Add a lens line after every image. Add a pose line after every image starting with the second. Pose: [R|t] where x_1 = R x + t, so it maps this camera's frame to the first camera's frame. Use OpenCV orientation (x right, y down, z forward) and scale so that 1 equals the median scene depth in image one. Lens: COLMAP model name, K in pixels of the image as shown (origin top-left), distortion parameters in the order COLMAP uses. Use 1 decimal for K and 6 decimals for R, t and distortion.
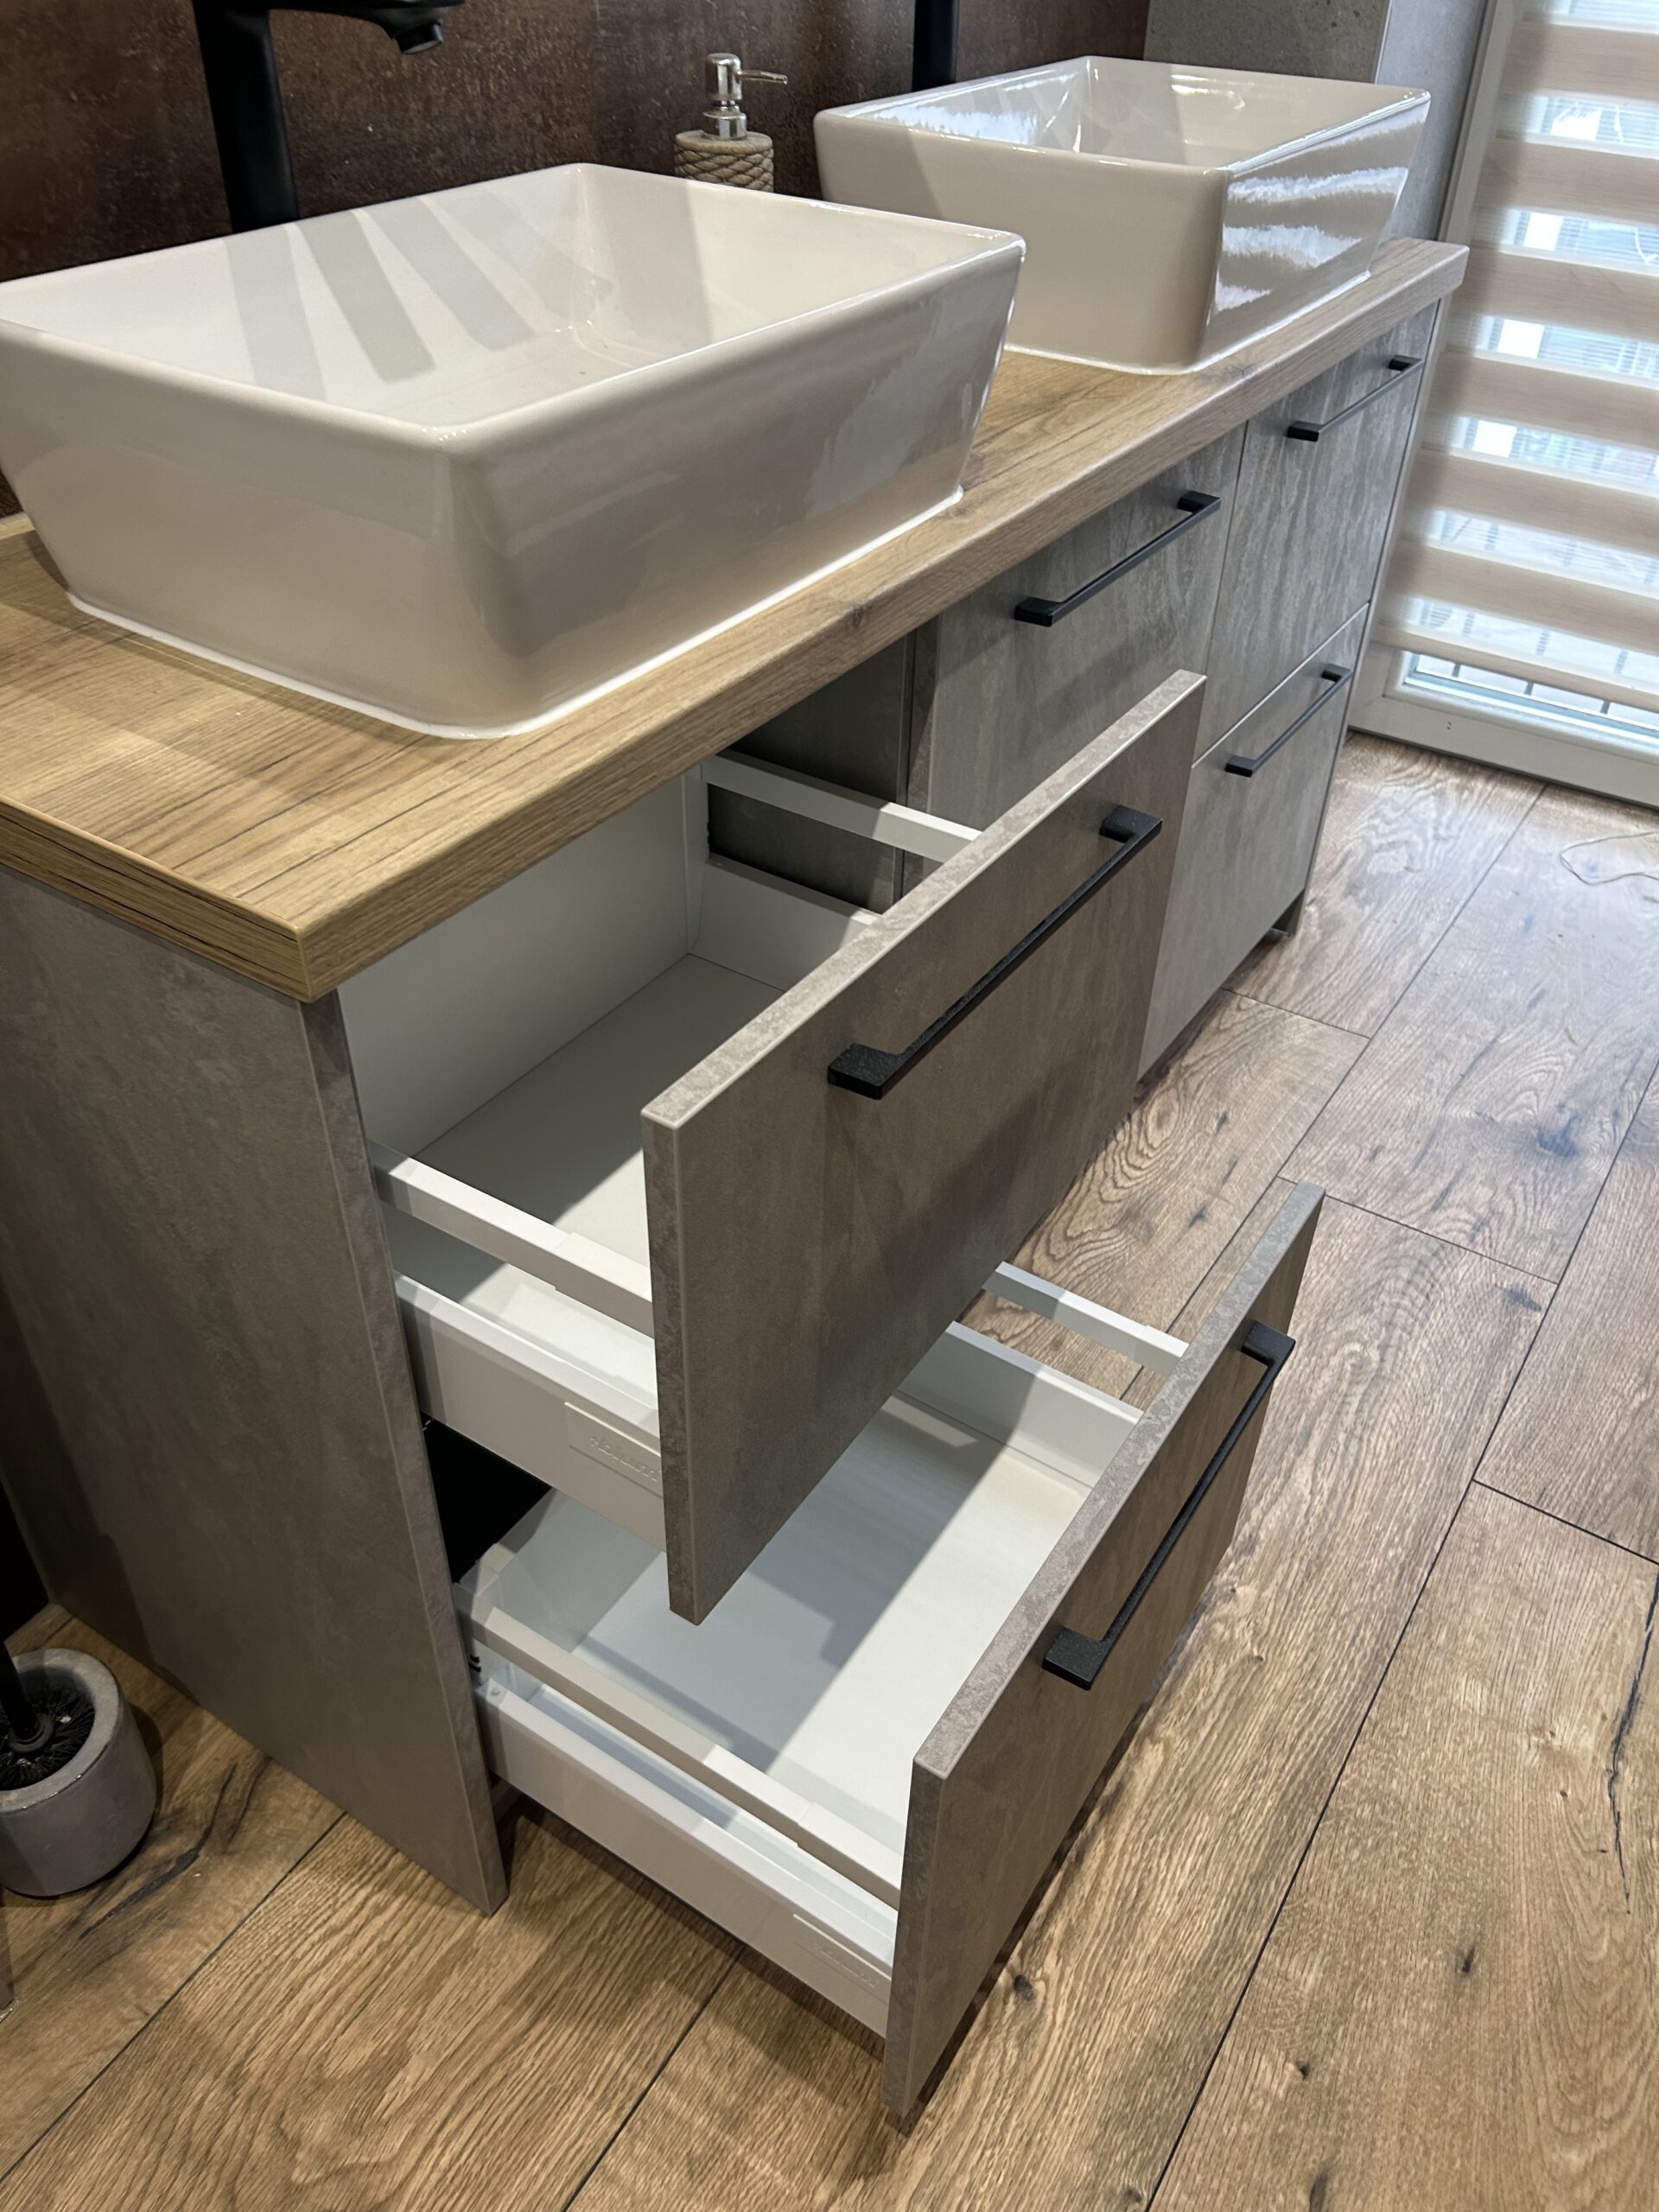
lens RADIAL K [[1670.7, 0, 840.5], [0, 1670.7, 1106.6], [0, 0, 1]] dist [0.033972, -0.041049]
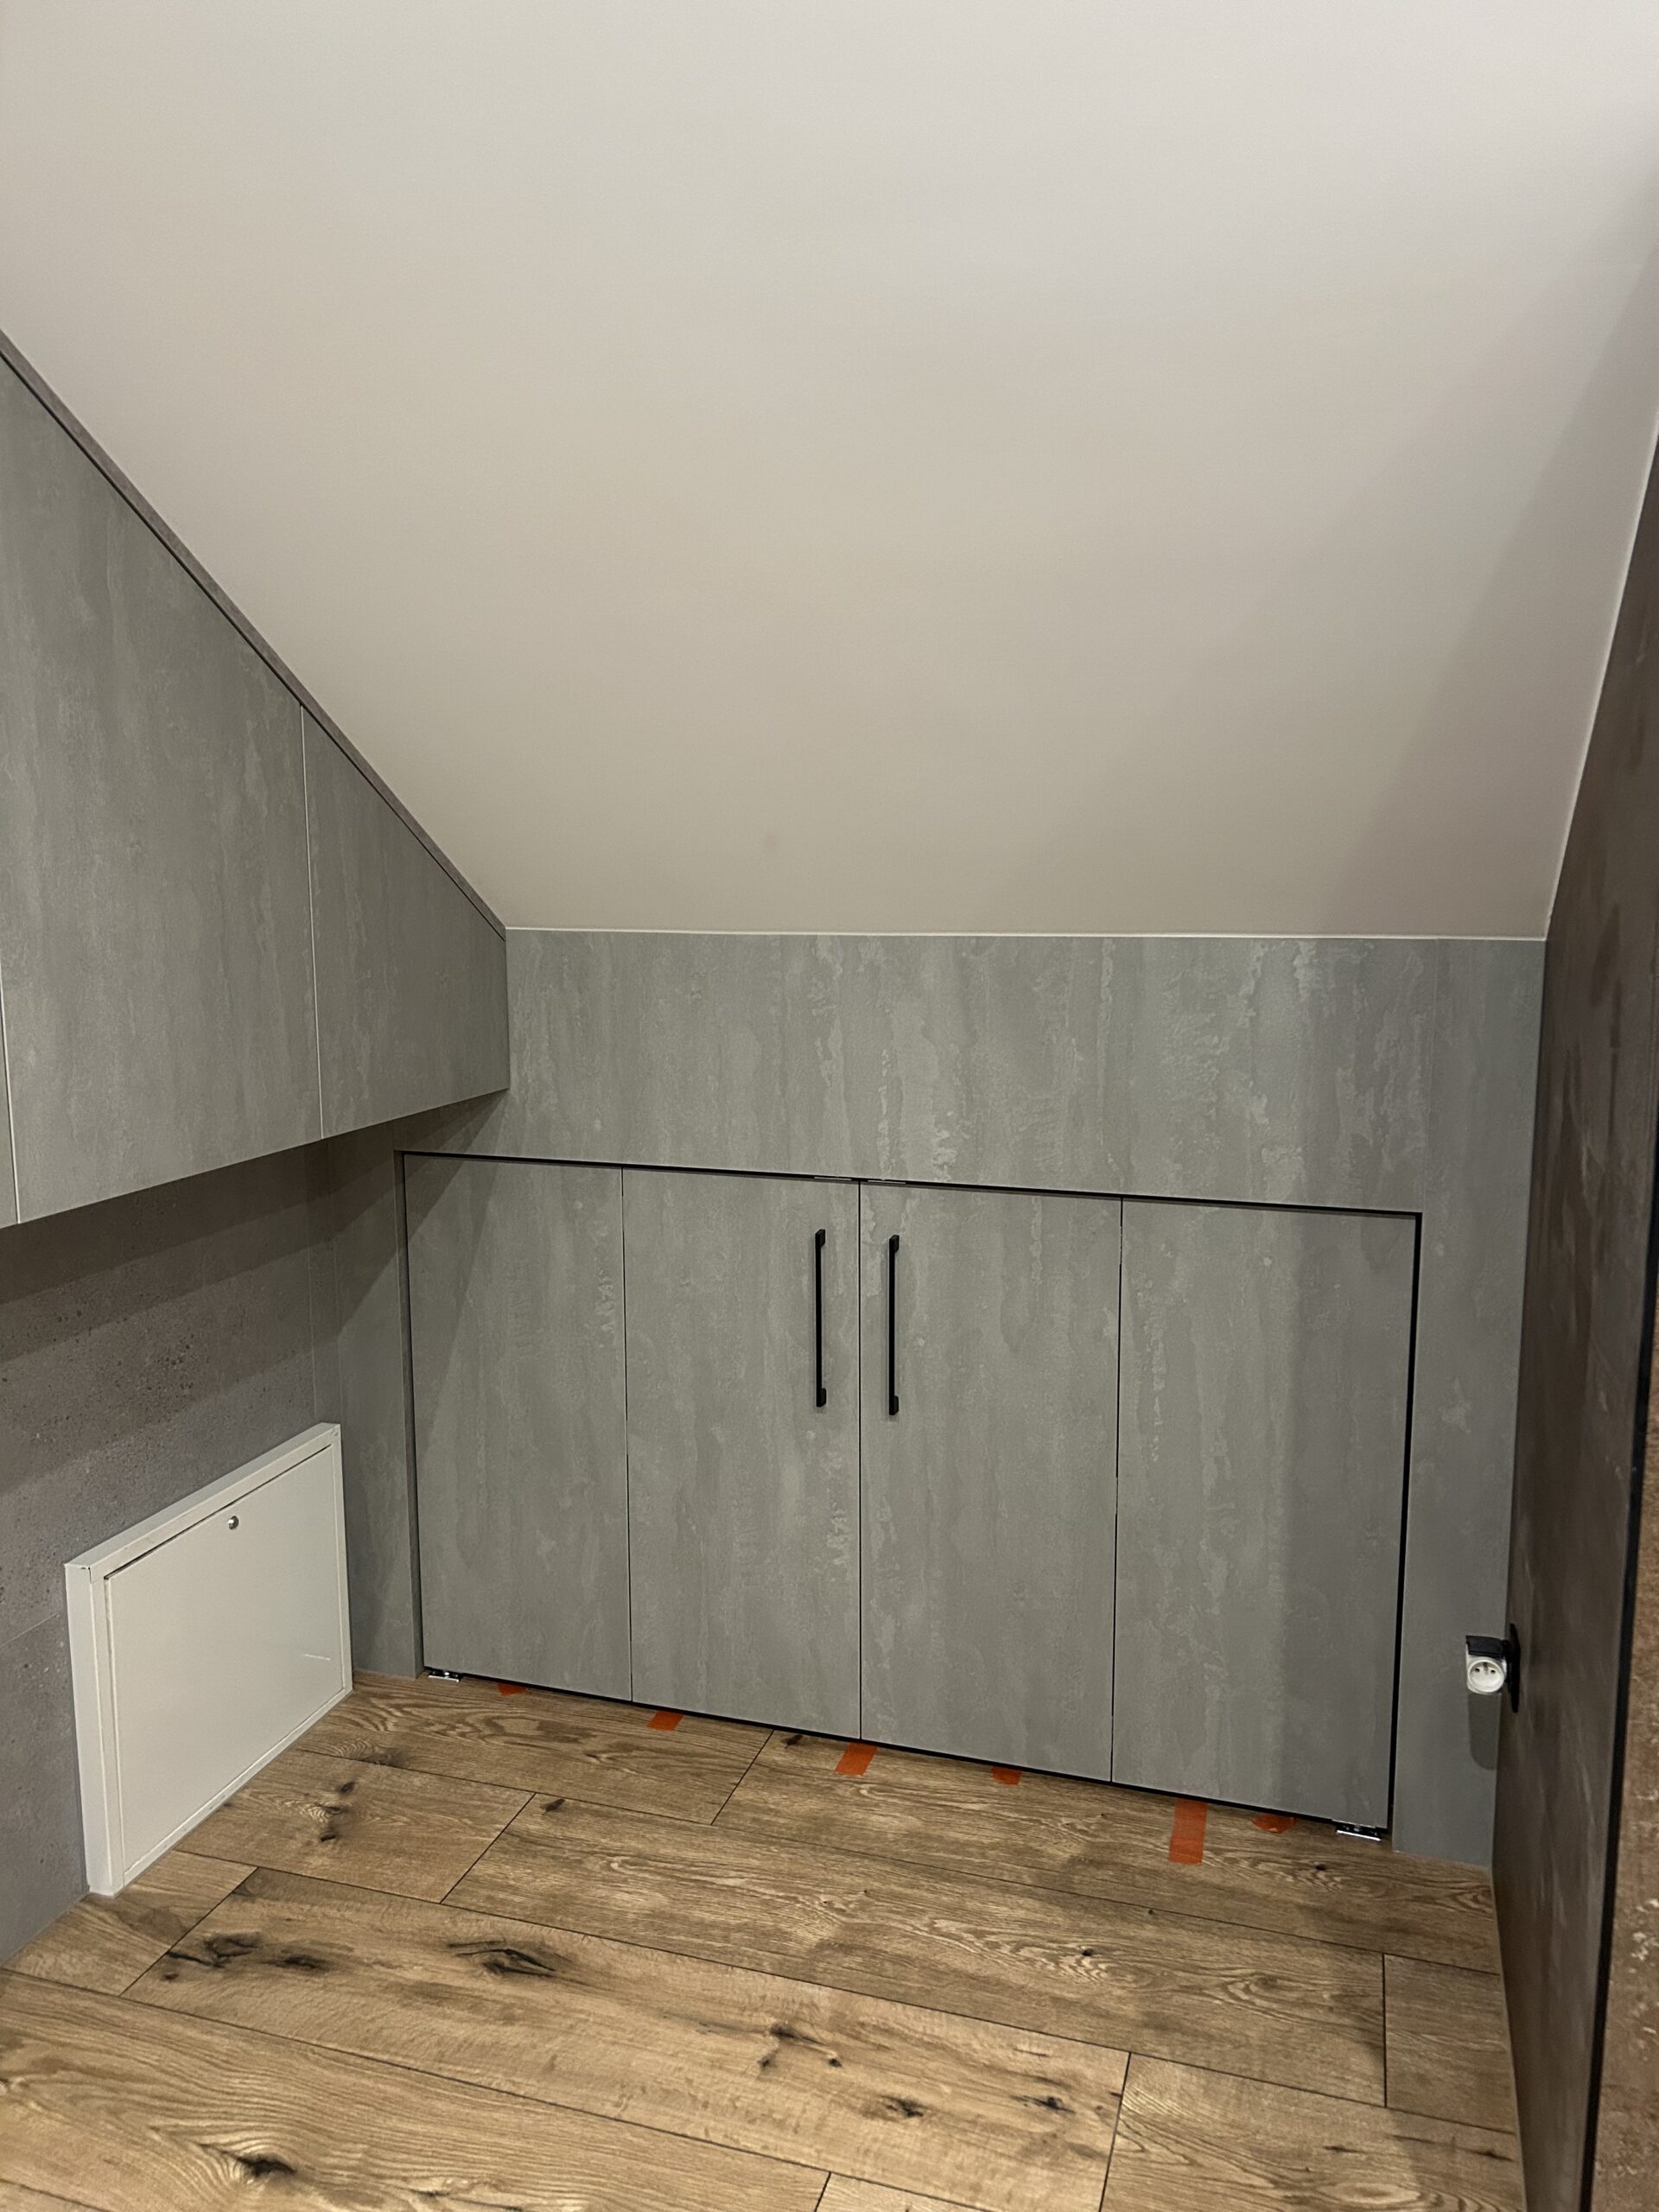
lens RADIAL K [[1669.3, 0, 827.6], [0, 1669.3, 1099.0], [0, 0, 1]] dist [0.052199, -0.056265]
pose [[-0.266400, -0.170860, 0.948598, -1.310139], [0.593796, 0.746133, 0.301151, -0.876959], [-0.759234, 0.643501, -0.097314, 0.644399]]
